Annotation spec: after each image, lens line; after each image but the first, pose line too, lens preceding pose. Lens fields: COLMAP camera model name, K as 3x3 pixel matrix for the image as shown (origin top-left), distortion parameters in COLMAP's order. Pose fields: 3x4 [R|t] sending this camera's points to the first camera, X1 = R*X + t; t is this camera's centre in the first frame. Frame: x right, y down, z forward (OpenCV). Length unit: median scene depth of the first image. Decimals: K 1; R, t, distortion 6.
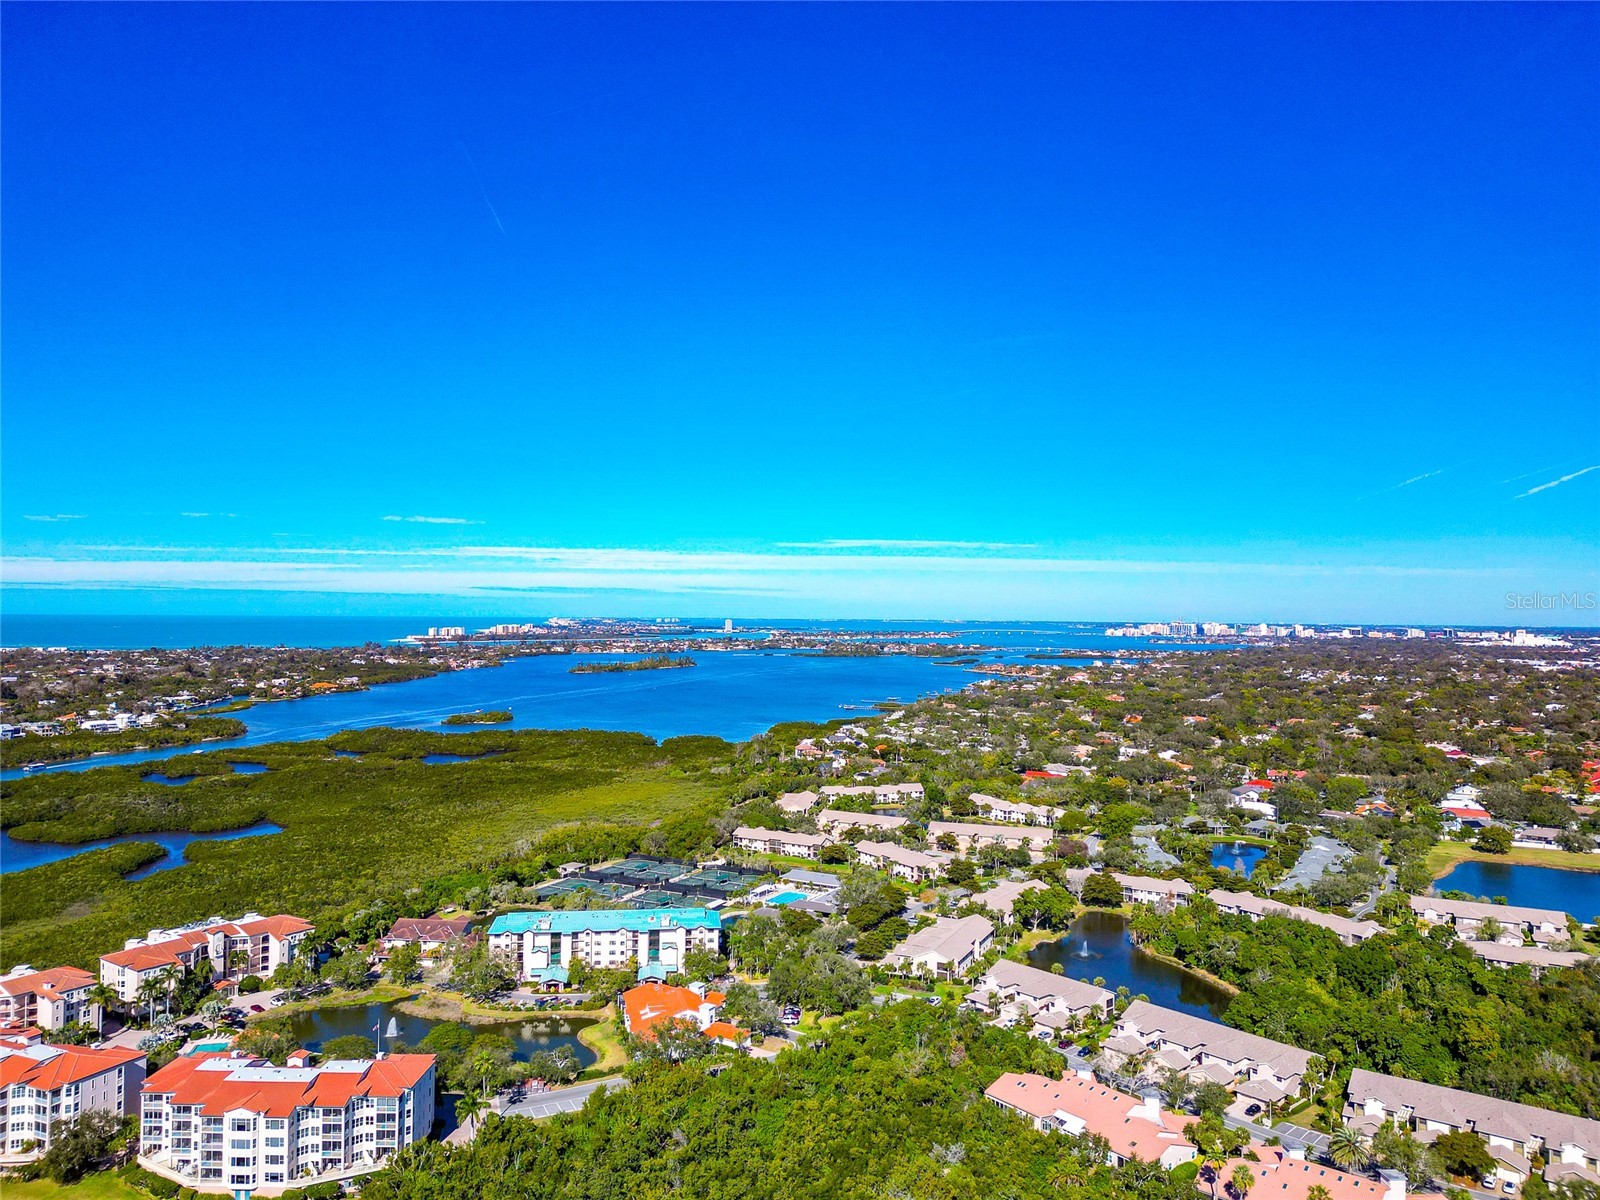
lens RADIAL K [[1130.4, 0, 800.0], [0, 1130.4, 600.0], [0, 0, 1]] dist [0.084560, -0.085682]
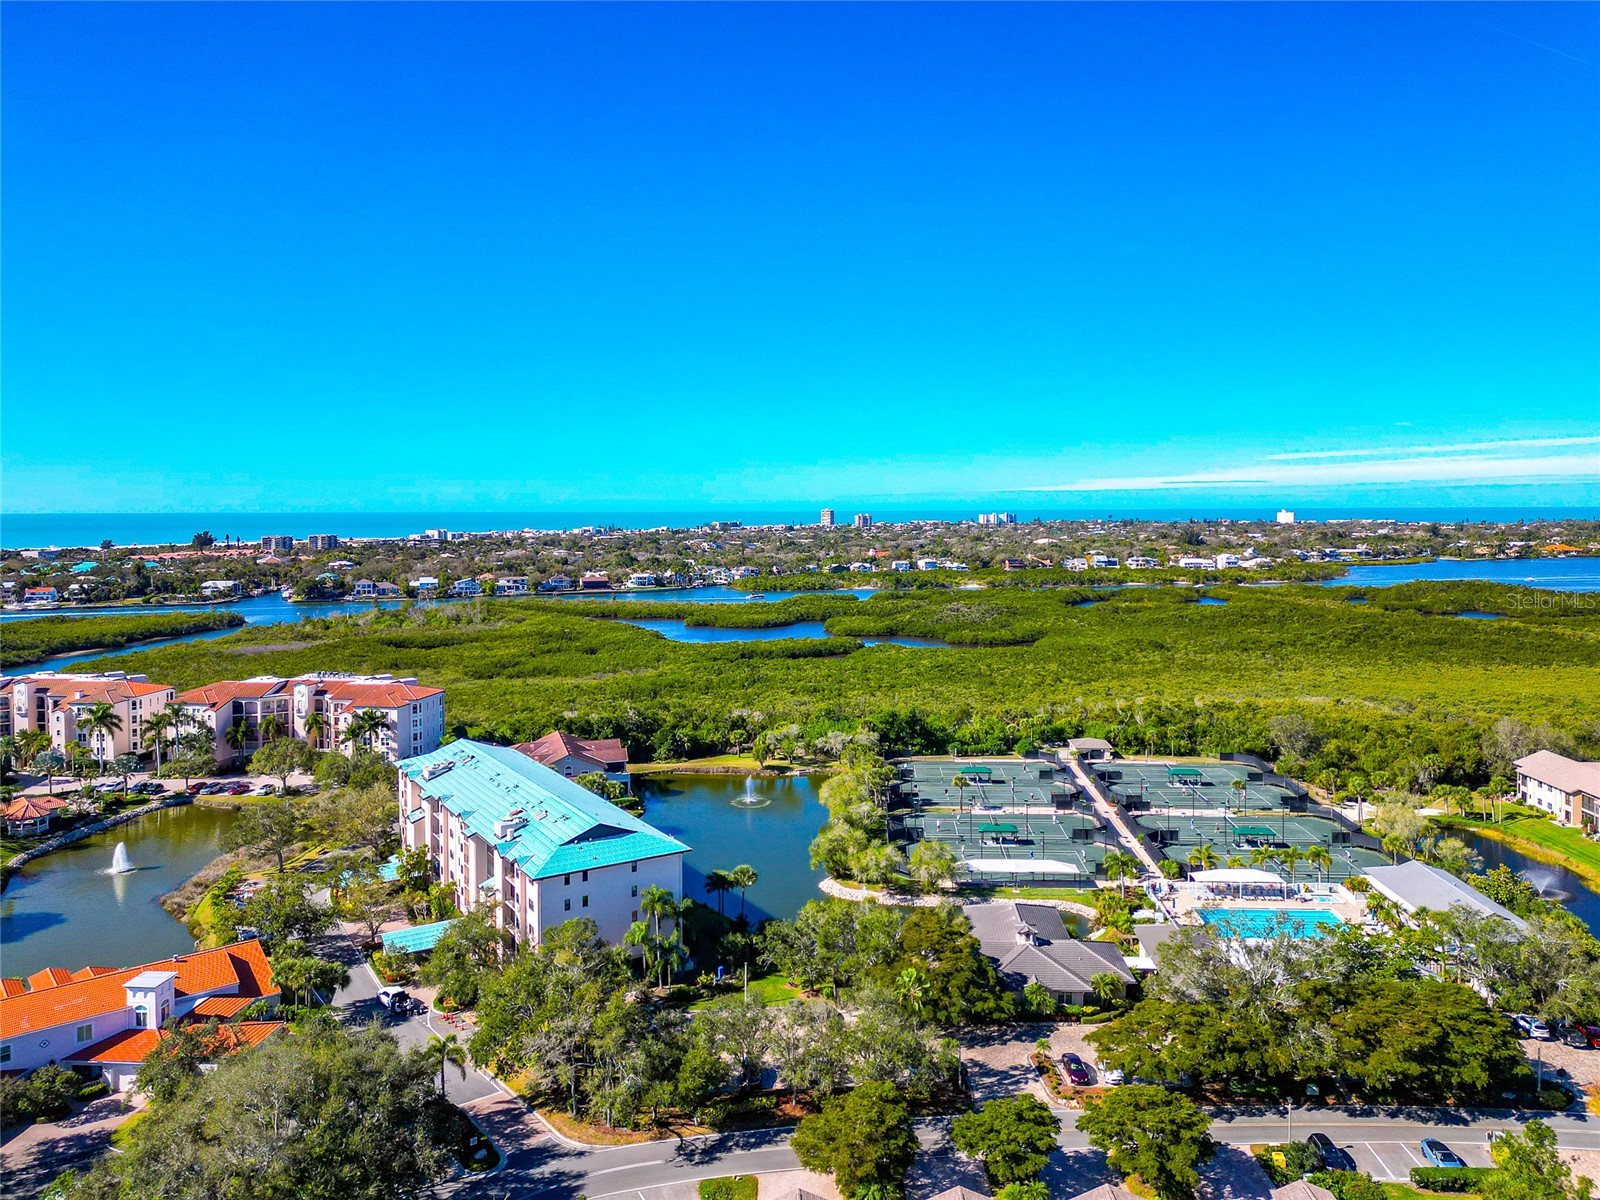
lens RADIAL K [[1137.3, 0, 837.9], [0, 1137.3, 568.3], [0, 0, 1]] dist [0.085066, -0.073129]
pose [[0.446318, 0.035867, -0.894155, 0.301787], [0.020259, 0.998535, 0.050166, 0.173831], [0.894645, -0.040504, 0.444938, 0.935700]]
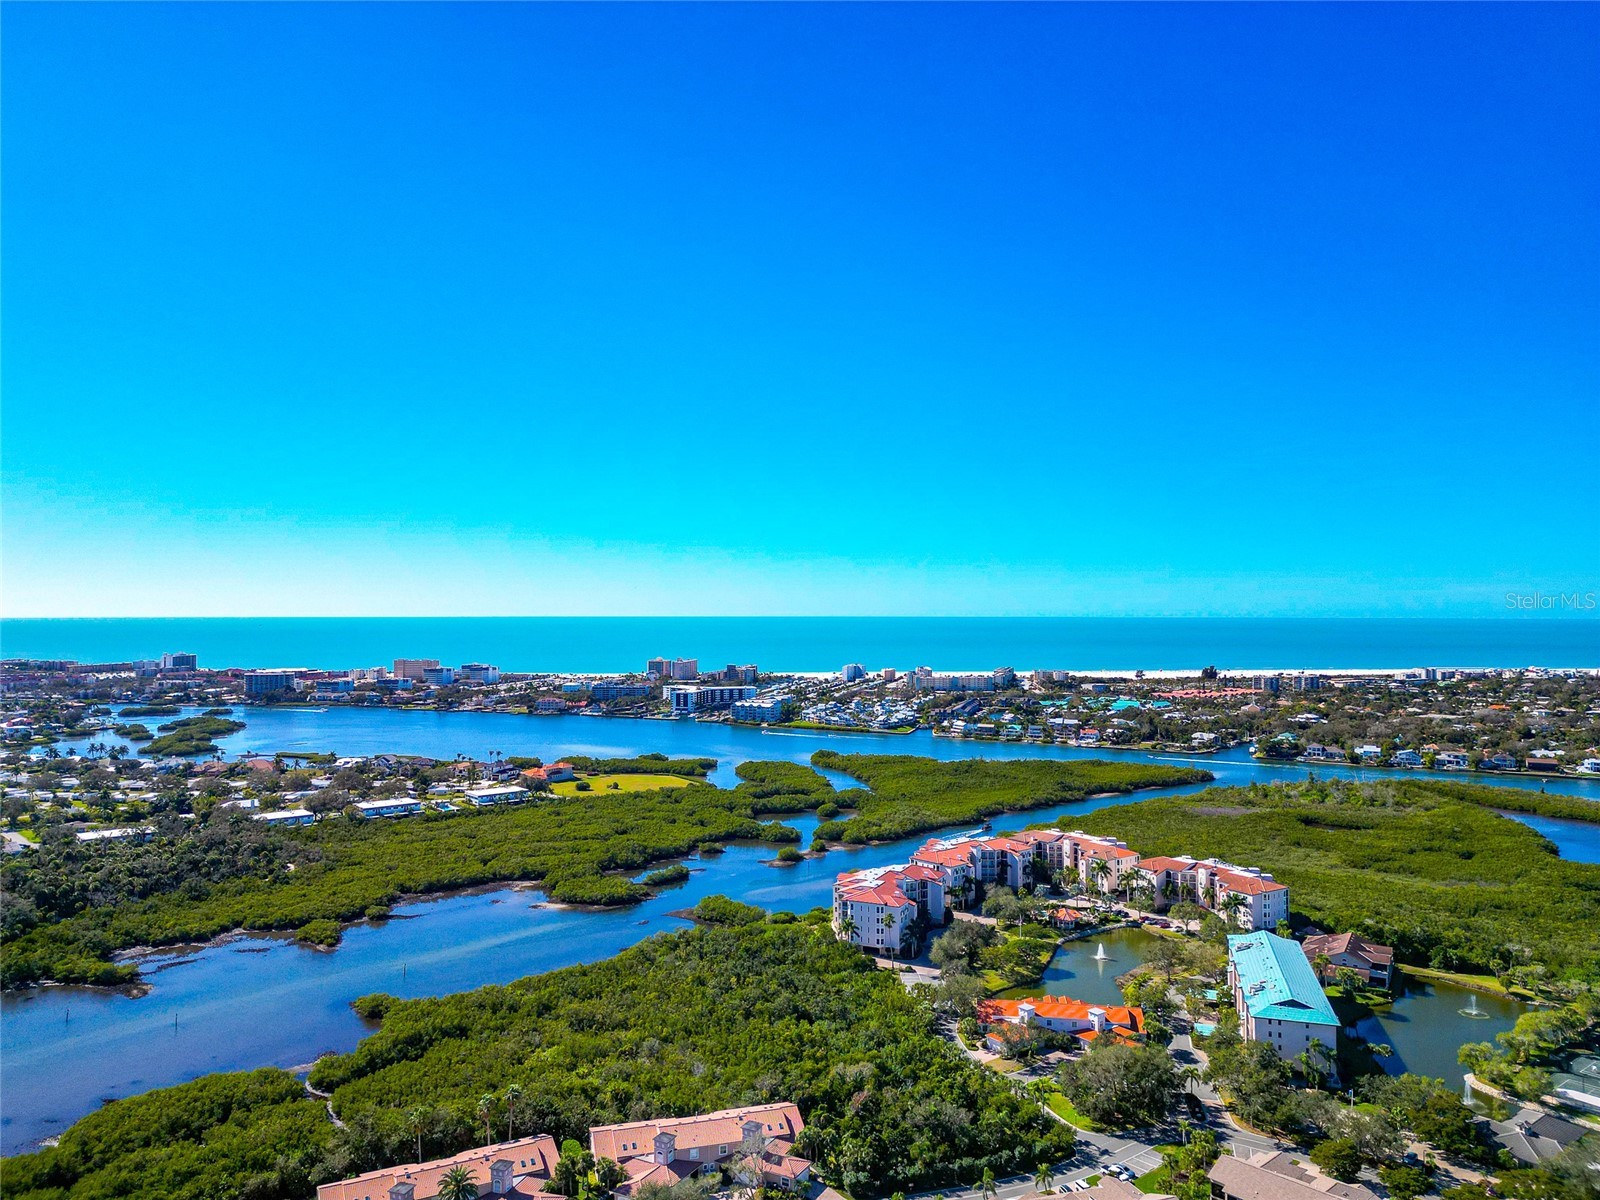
lens RADIAL K [[1135.3, 0, 800.0], [0, 1135.3, 600.0], [0, 0, 1]] dist [0.082904, -0.083739]
pose [[-0.386258, -0.017492, -0.922225, 0.792173], [0.006354, 0.999746, -0.021623, 0.017794], [0.922369, -0.014212, -0.386049, 1.033141]]
